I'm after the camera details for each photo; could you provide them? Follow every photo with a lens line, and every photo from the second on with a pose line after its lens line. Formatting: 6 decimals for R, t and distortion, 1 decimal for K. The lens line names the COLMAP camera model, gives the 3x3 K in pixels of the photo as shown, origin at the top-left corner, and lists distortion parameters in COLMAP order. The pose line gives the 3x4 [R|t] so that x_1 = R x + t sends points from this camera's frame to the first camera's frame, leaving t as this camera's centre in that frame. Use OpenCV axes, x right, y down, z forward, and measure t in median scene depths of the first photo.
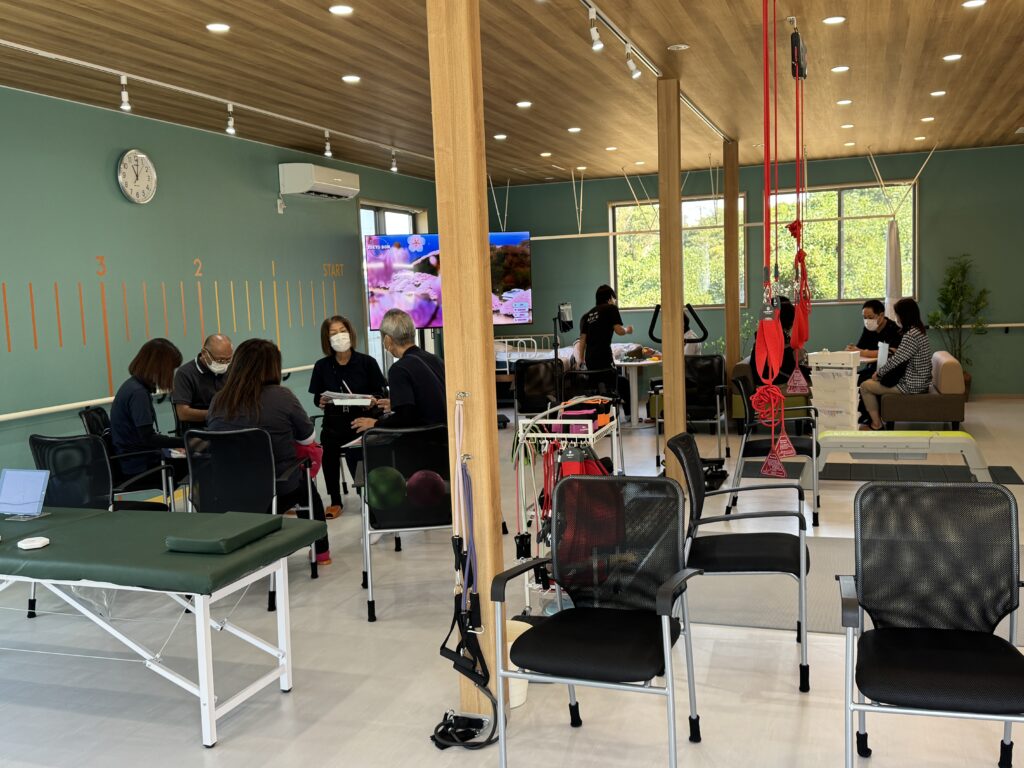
lens RADIAL K [[1006.4, 0, 517.2], [0, 1006.4, 381.8], [0, 0, 1]] dist [0.174506, -0.383270]
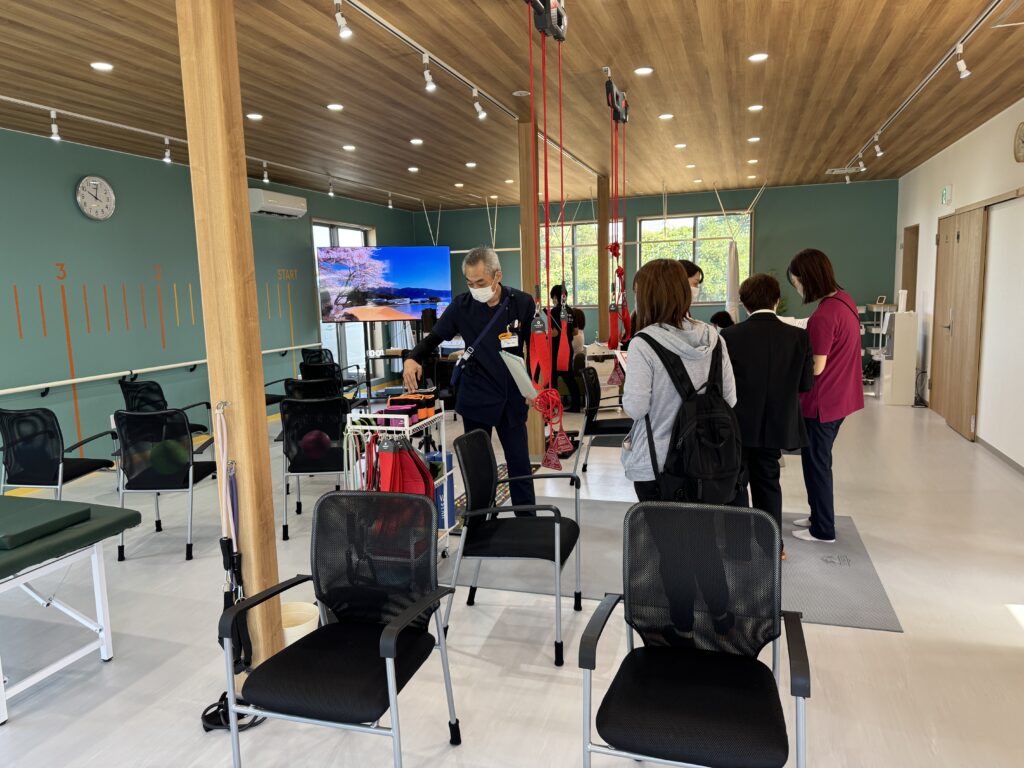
lens RADIAL K [[730.7, 0, 512.0], [0, 730.7, 384.0], [0, 0, 1]] dist [0.045576, -0.054878]
pose [[0.999757, 0.008121, 0.020469, 0.108220], [-0.008954, 0.999121, 0.040943, -0.019906], [-0.020119, -0.041116, 0.998952, 0.108056]]
